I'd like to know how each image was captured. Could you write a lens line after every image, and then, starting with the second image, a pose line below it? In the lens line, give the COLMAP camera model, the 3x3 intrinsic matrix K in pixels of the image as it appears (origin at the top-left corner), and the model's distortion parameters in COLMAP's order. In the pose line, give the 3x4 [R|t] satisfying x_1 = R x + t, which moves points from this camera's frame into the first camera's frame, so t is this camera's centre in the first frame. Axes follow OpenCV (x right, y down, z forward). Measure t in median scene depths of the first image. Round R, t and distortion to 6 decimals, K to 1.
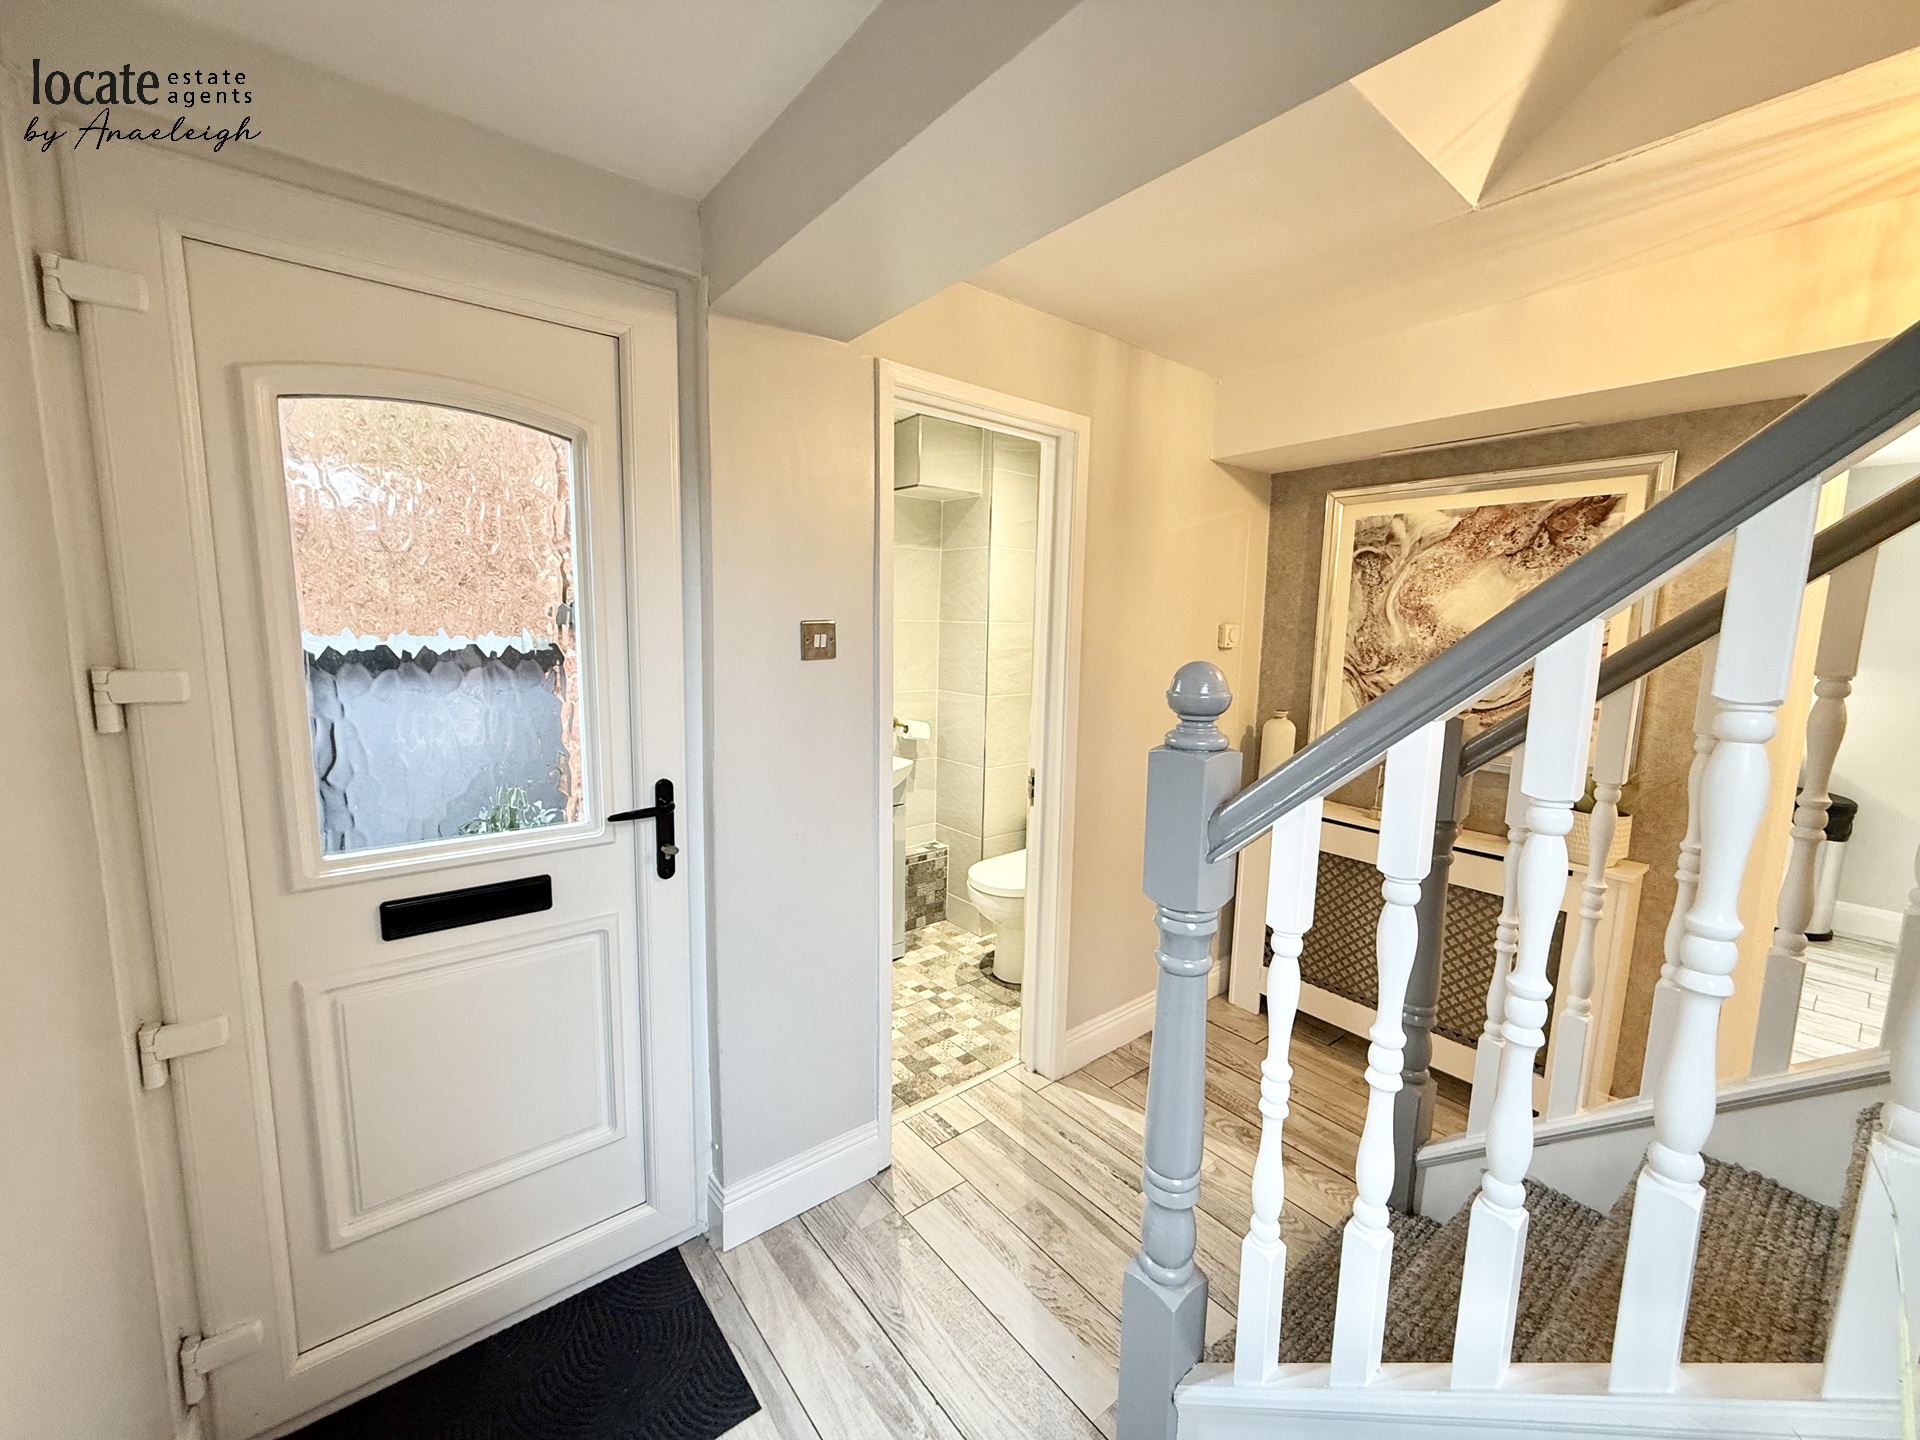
lens RADIAL K [[760.9, 0, 953.9], [0, 760.9, 720.6], [0, 0, 1]] dist [0.001316, -0.000337]
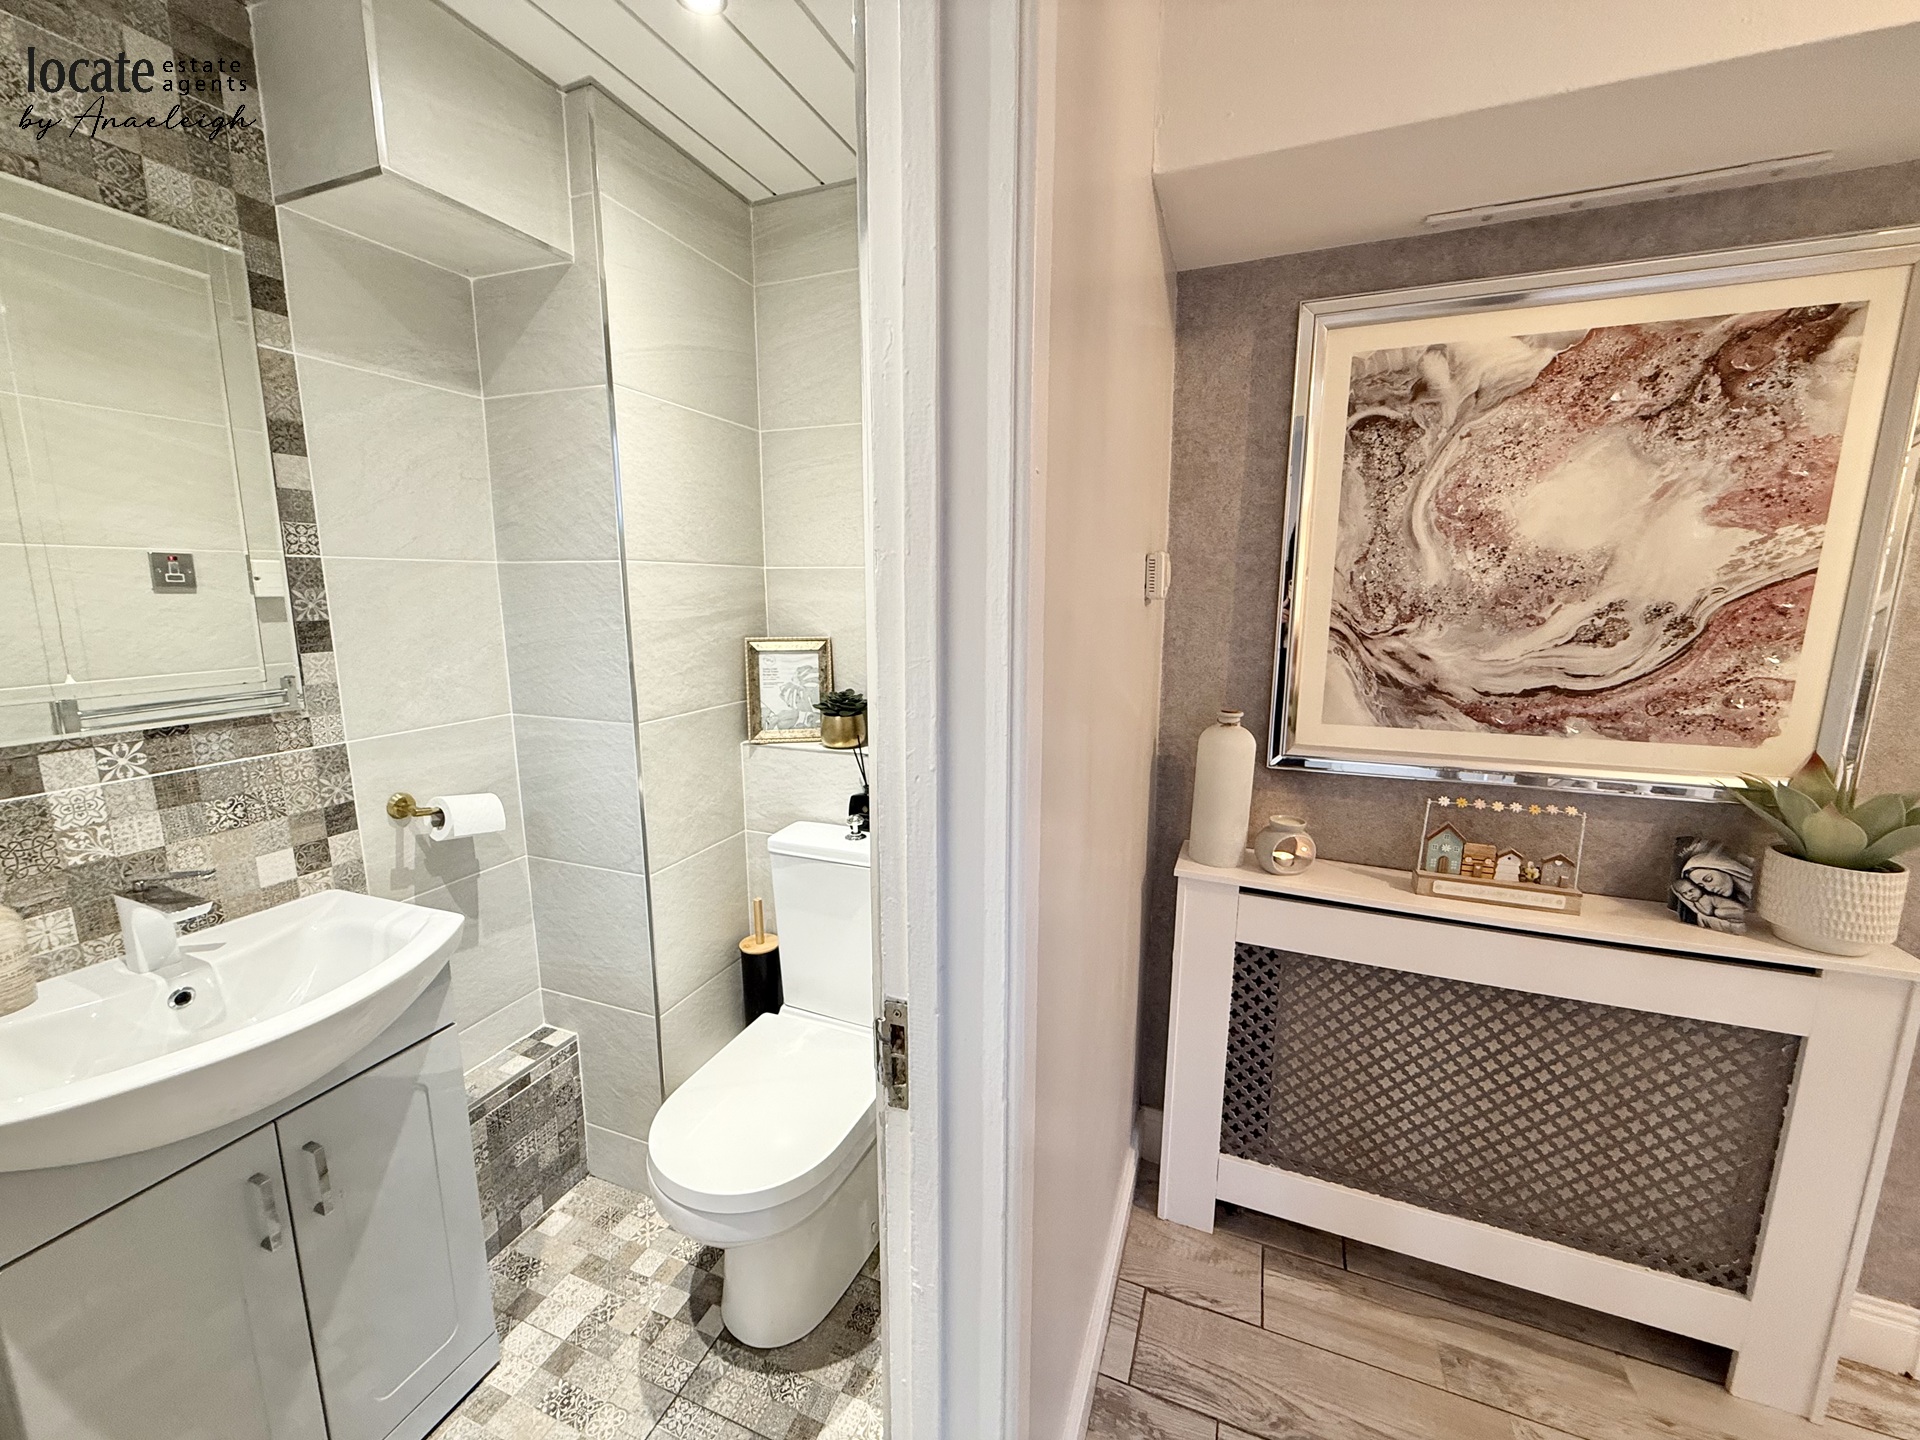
lens RADIAL K [[760.9, 0, 953.9], [0, 760.9, 720.6], [0, 0, 1]] dist [0.001316, -0.000337]
pose [[0.873177, -0.104842, 0.475994, -0.010919], [0.080745, 0.994213, 0.070862, -0.065864], [-0.480669, -0.023441, 0.876589, 0.654927]]
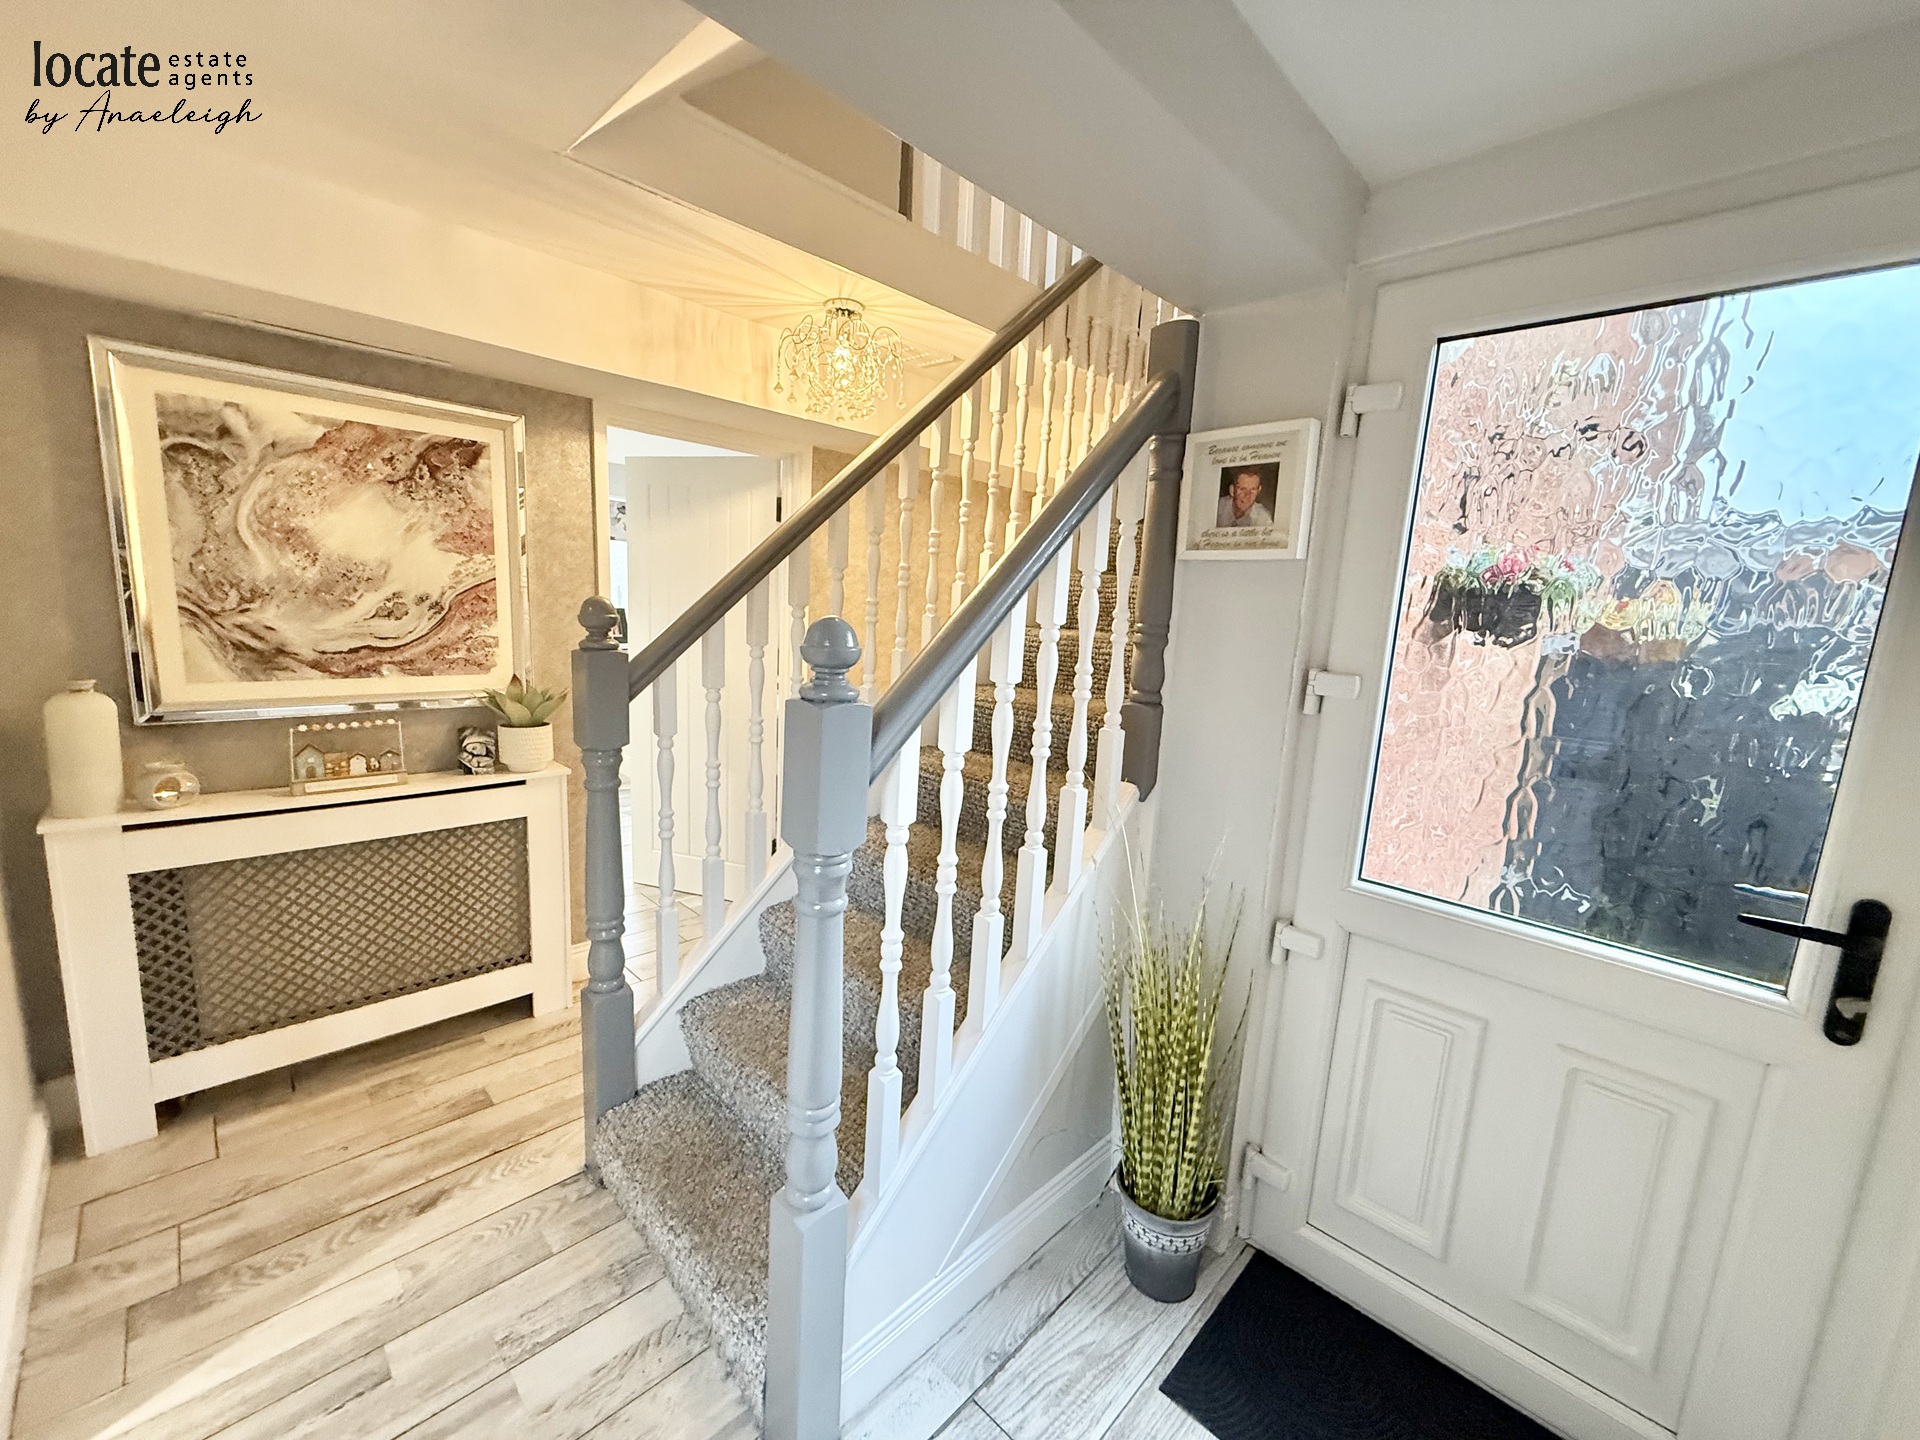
lens RADIAL K [[764.0, 0, 955.4], [0, 764.0, 721.8], [0, 0, 1]] dist [0.000734, -0.000492]
pose [[-0.115593, -0.181378, 0.976596, -0.295726], [0.076564, 0.978635, 0.190819, -0.046496], [-0.990341, 0.096830, -0.099237, 0.374594]]
